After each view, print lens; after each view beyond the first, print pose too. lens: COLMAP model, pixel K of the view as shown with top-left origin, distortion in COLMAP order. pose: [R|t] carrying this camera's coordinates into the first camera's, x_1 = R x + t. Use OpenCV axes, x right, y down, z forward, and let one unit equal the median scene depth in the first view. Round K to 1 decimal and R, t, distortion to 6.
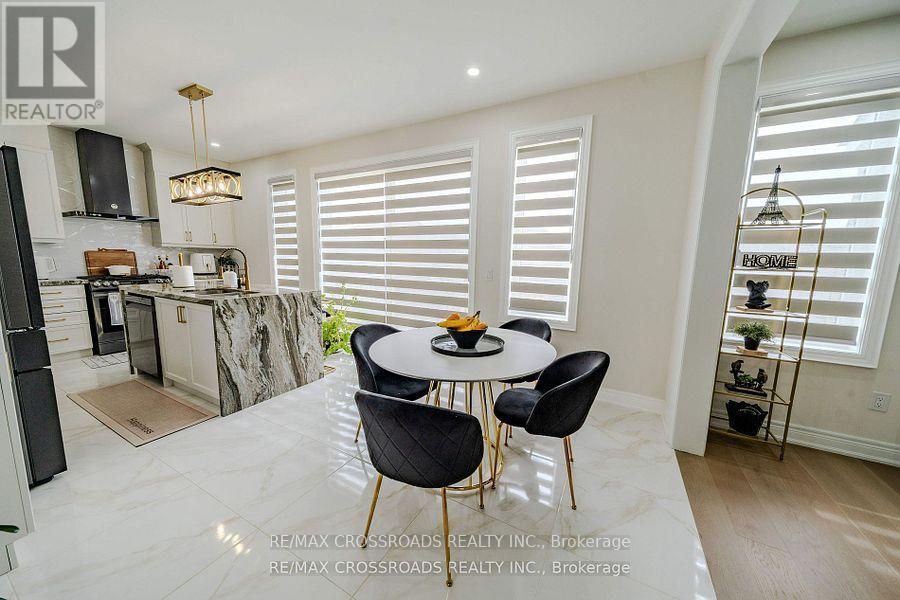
lens RADIAL K [[311.2, 0, 449.3], [0, 311.2, 300.8], [0, 0, 1]] dist [0.001164, -0.000014]
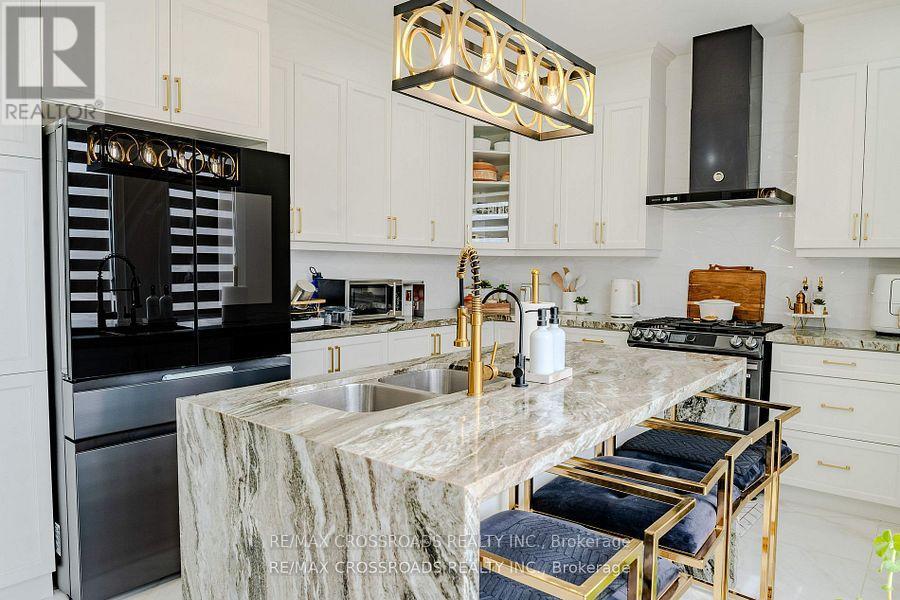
lens RADIAL K [[611.1, 0, 449.8], [0, 611.1, 298.2], [0, 0, 1]] dist [-0.032429, -0.001682]
pose [[-0.198940, 0.027876, -0.979615, -0.121168], [-0.147613, 0.987339, 0.058073, -0.155343], [0.968831, 0.156157, -0.192306, 1.116515]]
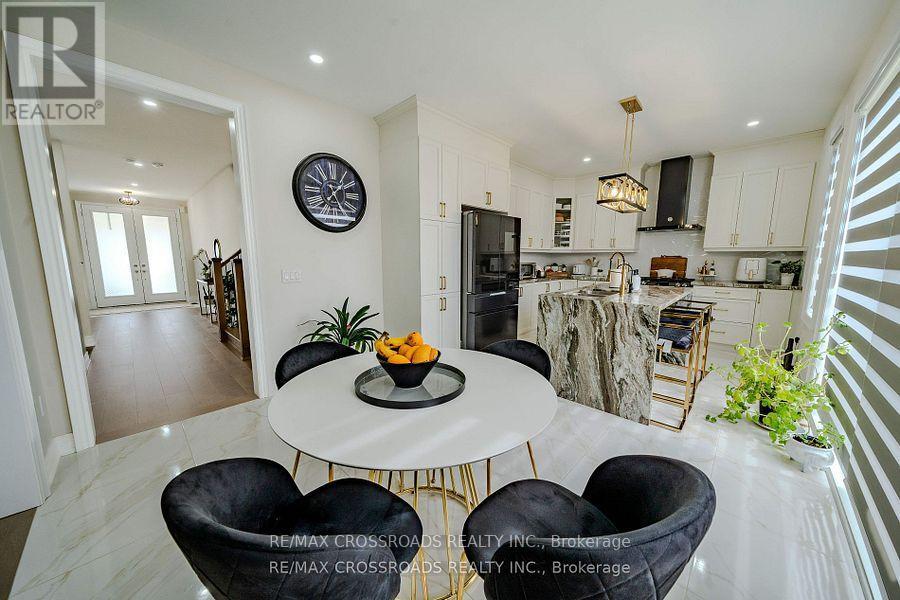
lens RADIAL K [[311.2, 0, 449.1], [0, 311.2, 301.4], [0, 0, 1]] dist [0.001164, -0.000014]
pose [[-0.282773, 0.113813, -0.952410, 0.429767], [-0.135819, 0.978180, 0.157218, -0.097723], [0.949522, 0.173812, -0.261145, 0.784050]]
